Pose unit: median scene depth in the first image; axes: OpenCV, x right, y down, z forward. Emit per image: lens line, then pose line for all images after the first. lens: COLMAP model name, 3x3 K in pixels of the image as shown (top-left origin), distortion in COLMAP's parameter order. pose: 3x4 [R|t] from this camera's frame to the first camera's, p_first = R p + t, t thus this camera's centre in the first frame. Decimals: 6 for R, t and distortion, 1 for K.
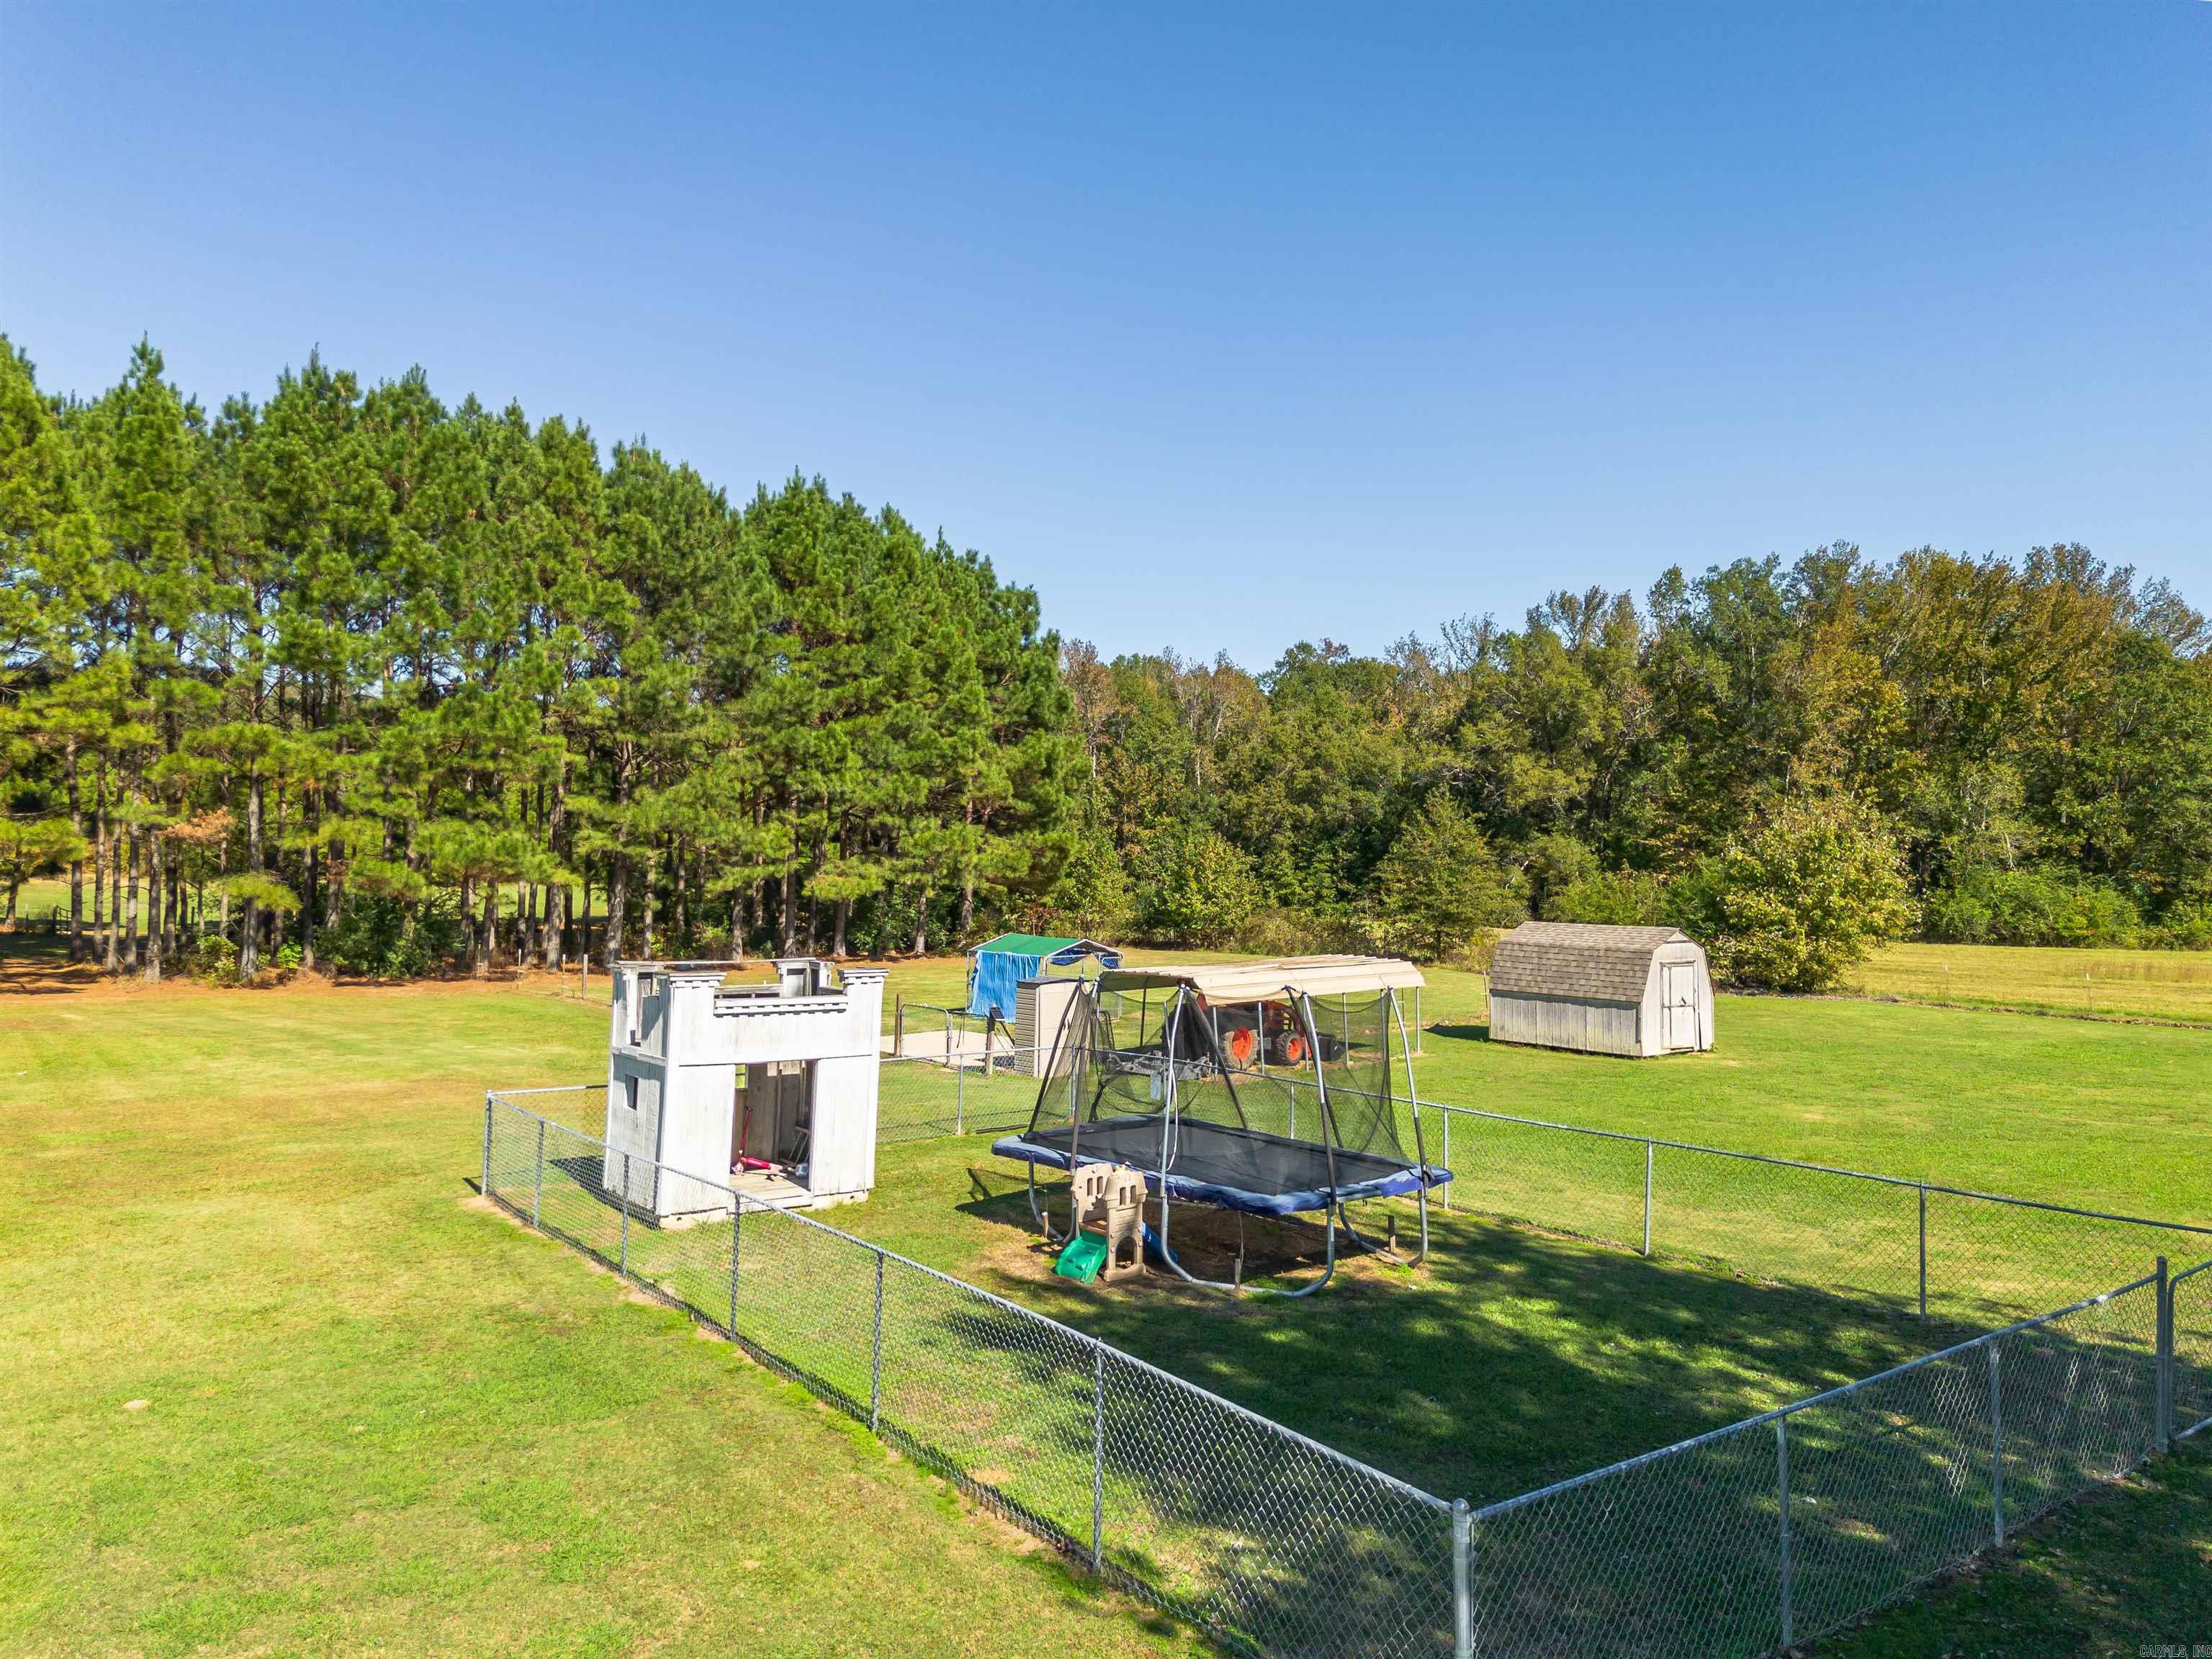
lens RADIAL K [[1542.7, 0, 1106.0], [0, 1542.7, 829.5], [0, 0, 1]] dist [0.292734, -0.329887]
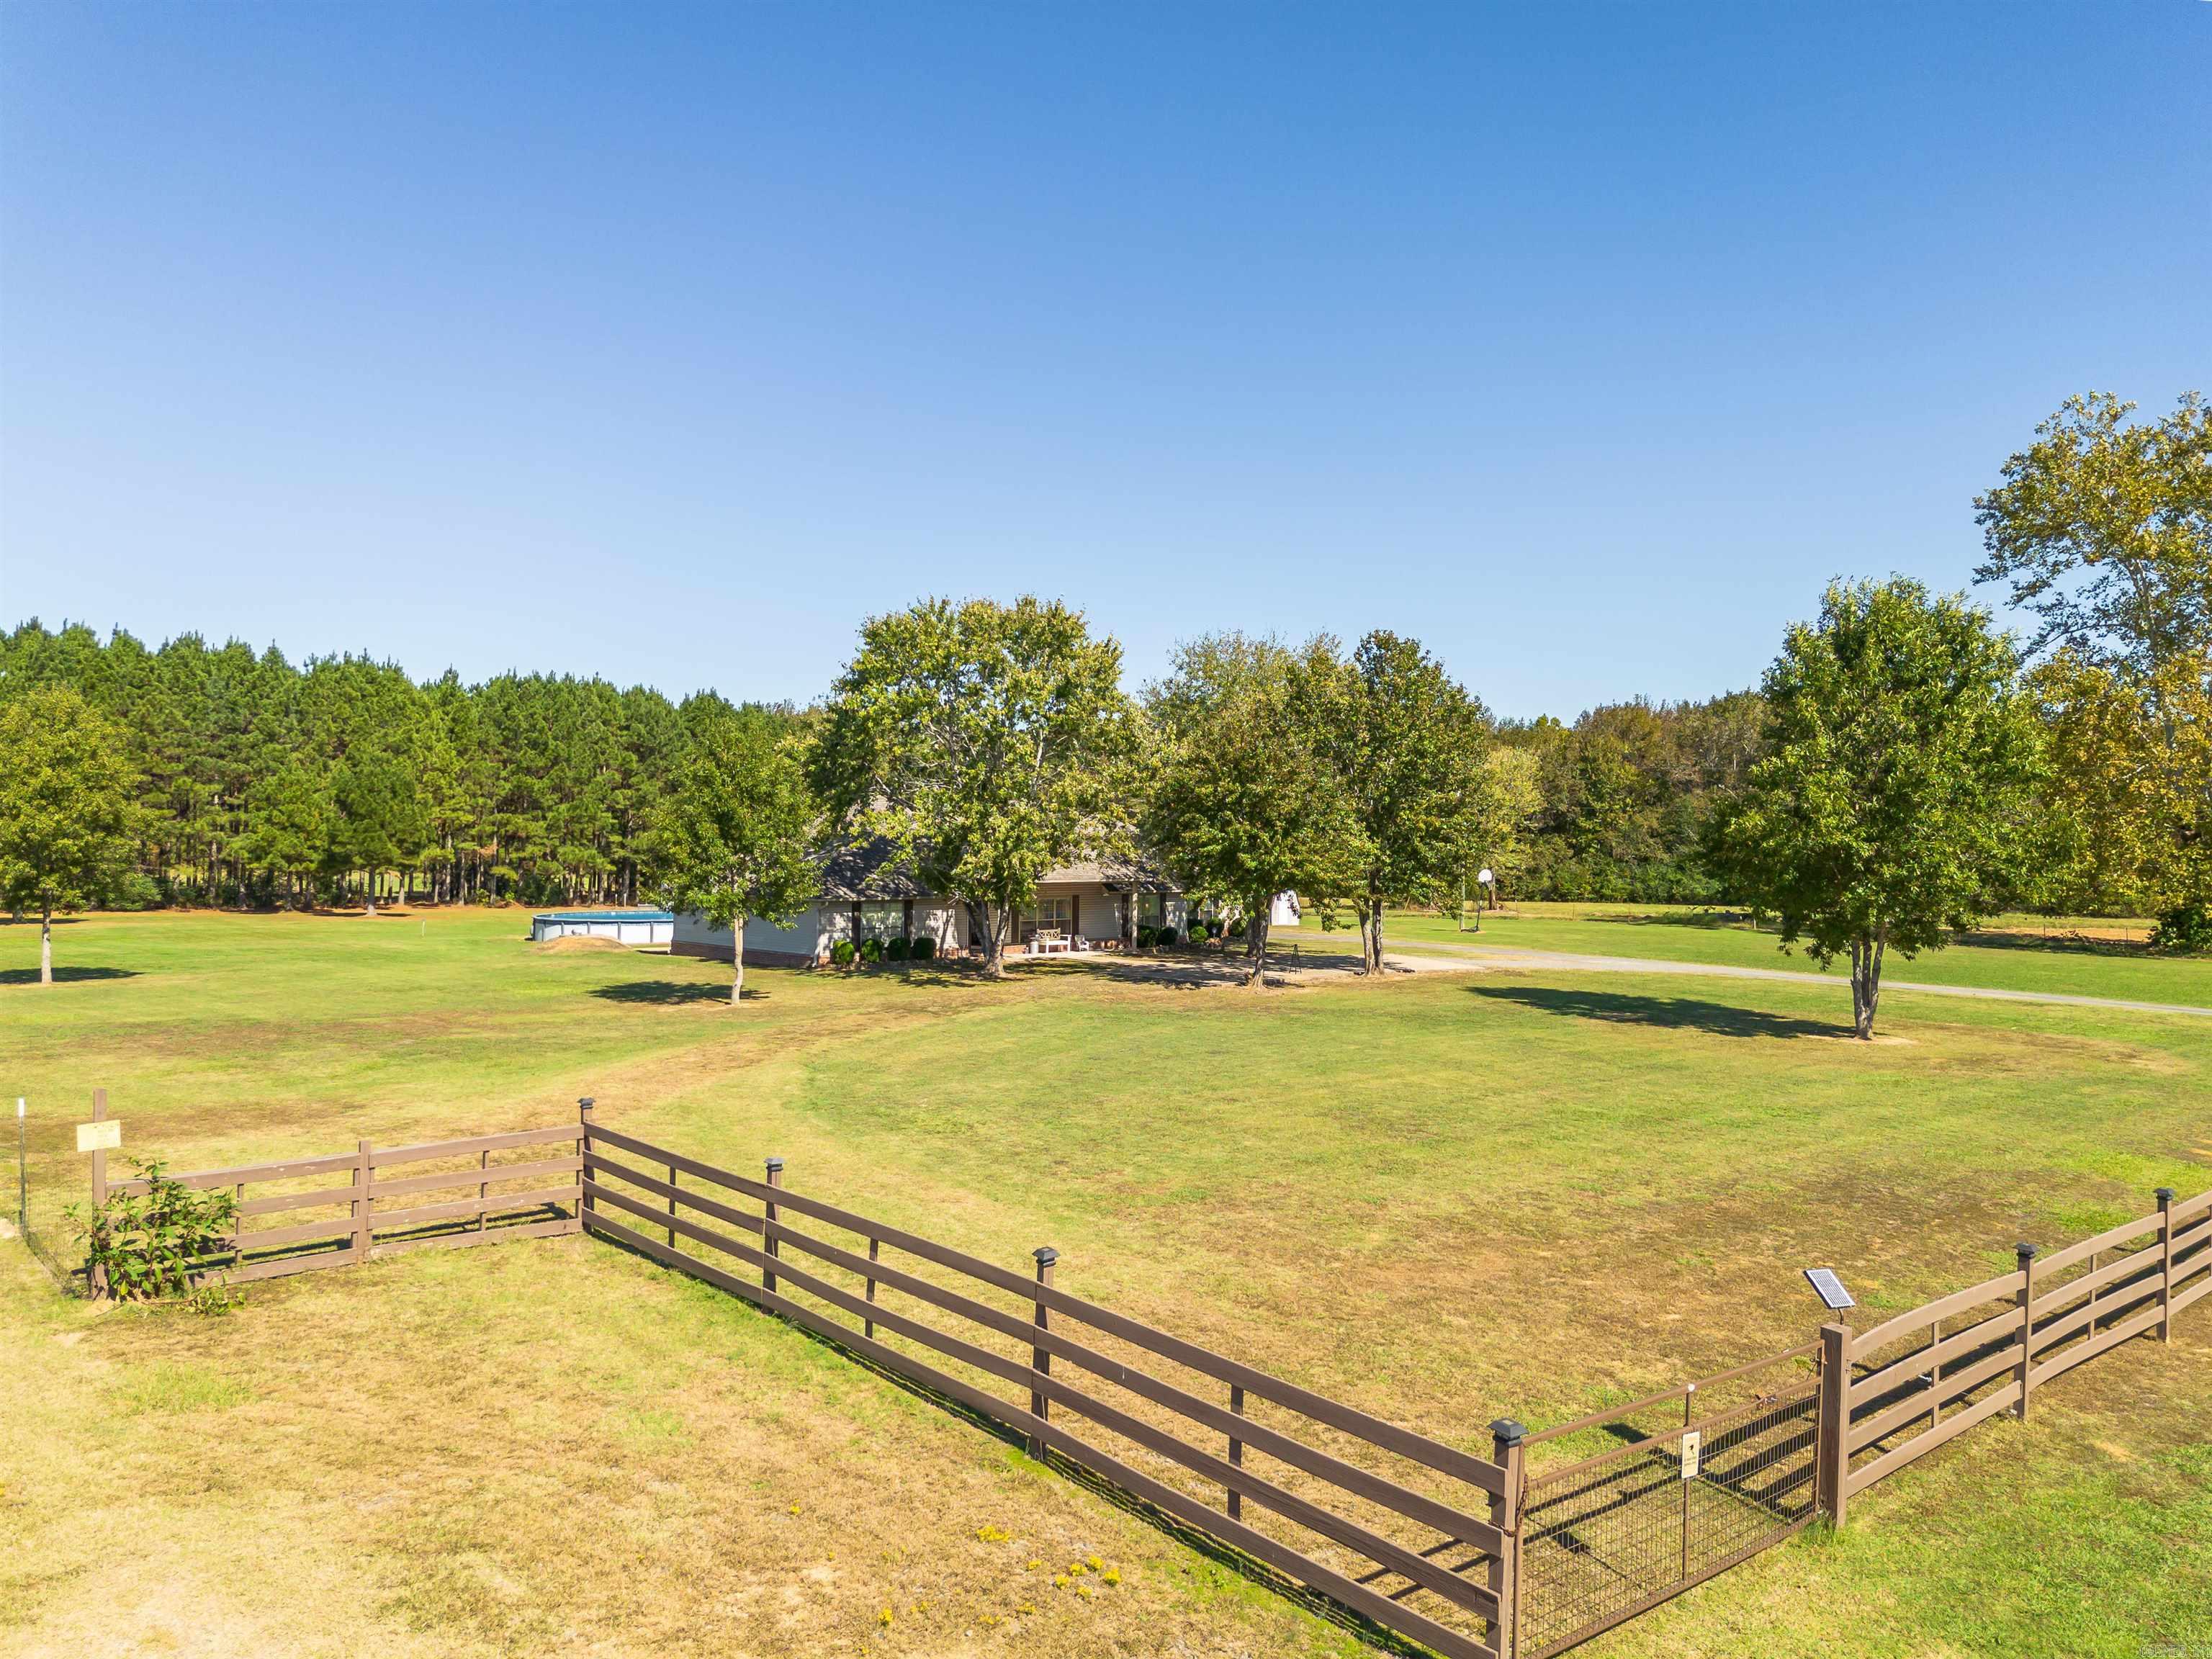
lens RADIAL K [[1542.7, 0, 1106.0], [0, 1542.7, 829.5], [0, 0, 1]] dist [0.292734, -0.329887]
pose [[0.998885, -0.007665, 0.046575, 0.334707], [0.007881, 0.999959, -0.004460, -0.012301], [-0.046539, 0.004823, 0.998905, -1.553796]]
